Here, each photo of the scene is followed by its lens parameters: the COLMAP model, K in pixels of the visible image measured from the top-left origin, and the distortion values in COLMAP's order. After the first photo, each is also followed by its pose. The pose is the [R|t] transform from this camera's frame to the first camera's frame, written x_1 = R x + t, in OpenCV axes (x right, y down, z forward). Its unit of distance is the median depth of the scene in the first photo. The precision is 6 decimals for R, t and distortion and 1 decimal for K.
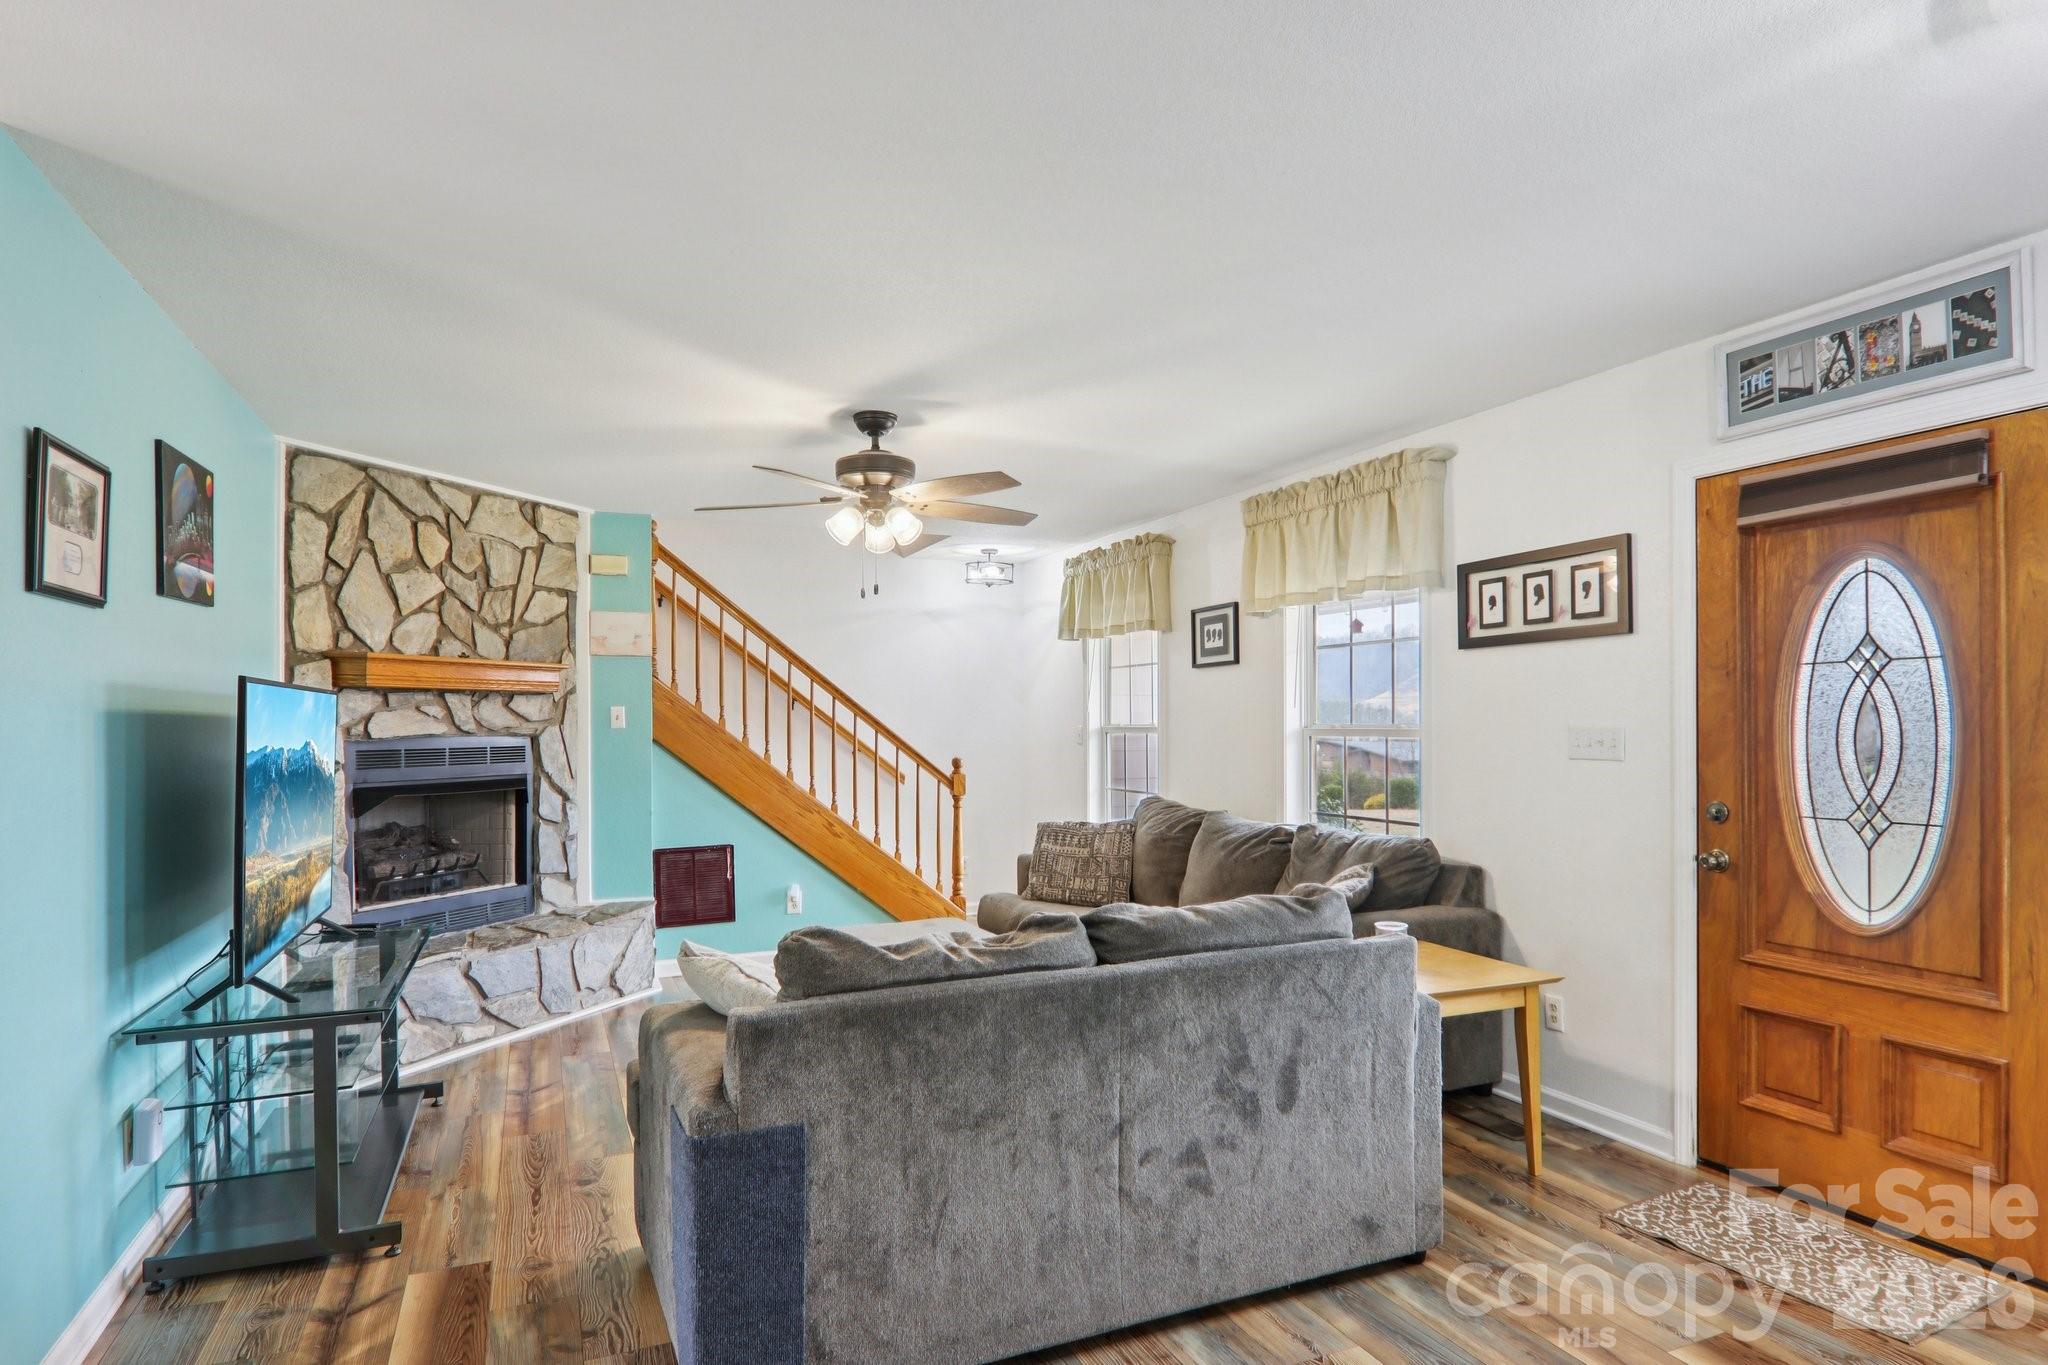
lens RADIAL K [[1146.5, 0, 1034.8], [0, 1146.5, 708.6], [0, 0, 1]] dist [0.002587, -0.017187]
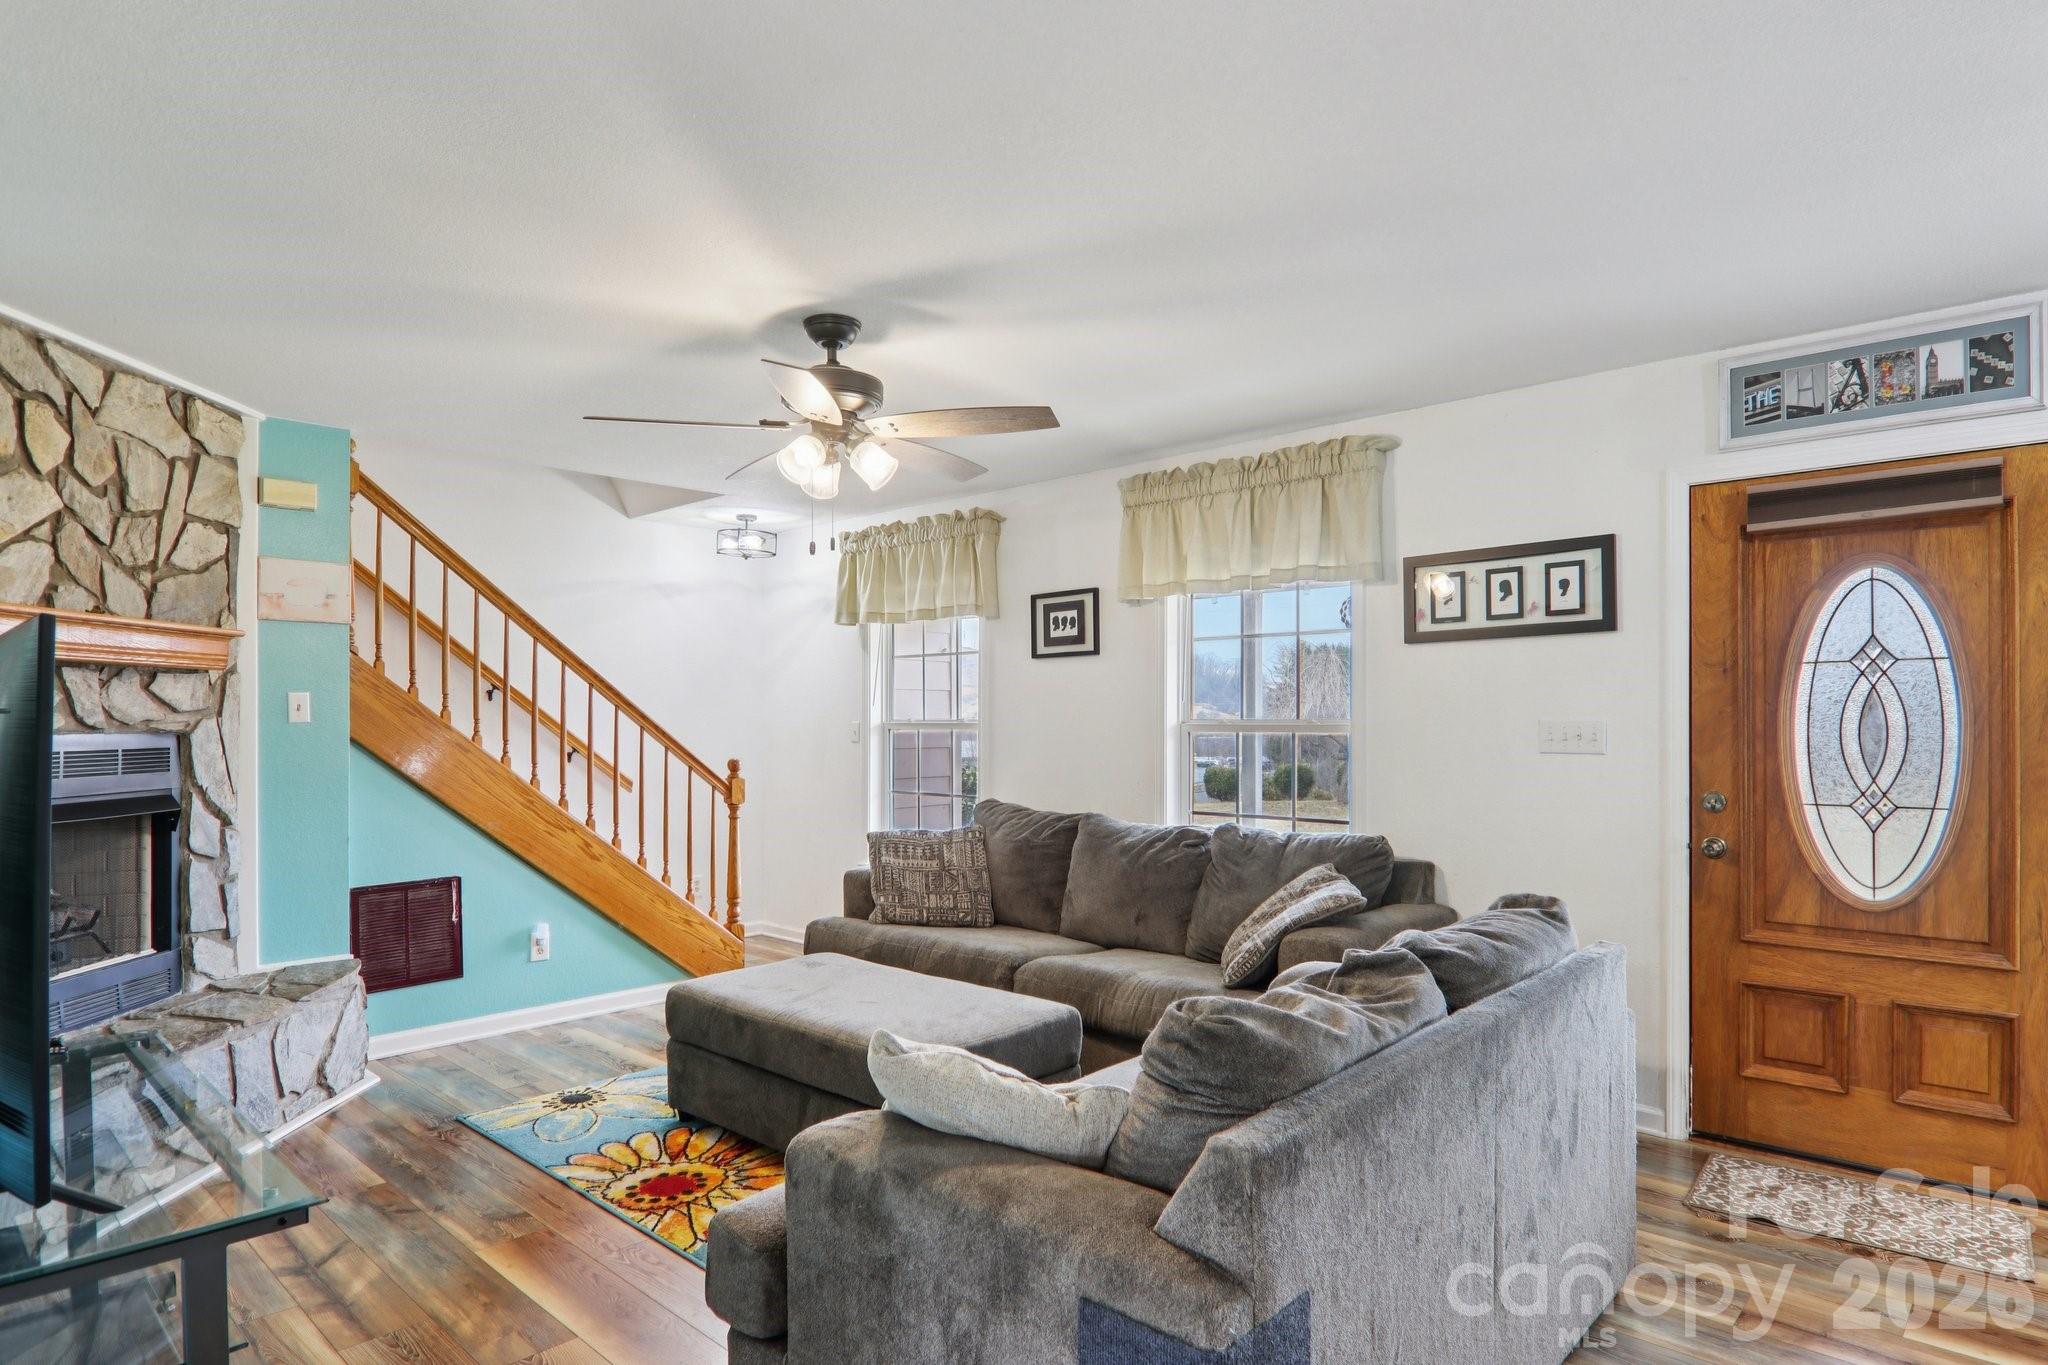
lens RADIAL K [[1146.5, 0, 1034.8], [0, 1146.5, 708.6], [0, 0, 1]] dist [0.002587, -0.017187]
pose [[0.916679, 0.007178, 0.399560, -0.272696], [-0.007342, 0.999972, -0.001121, 0.006988], [-0.399557, -0.001906, 0.916707, 0.190644]]
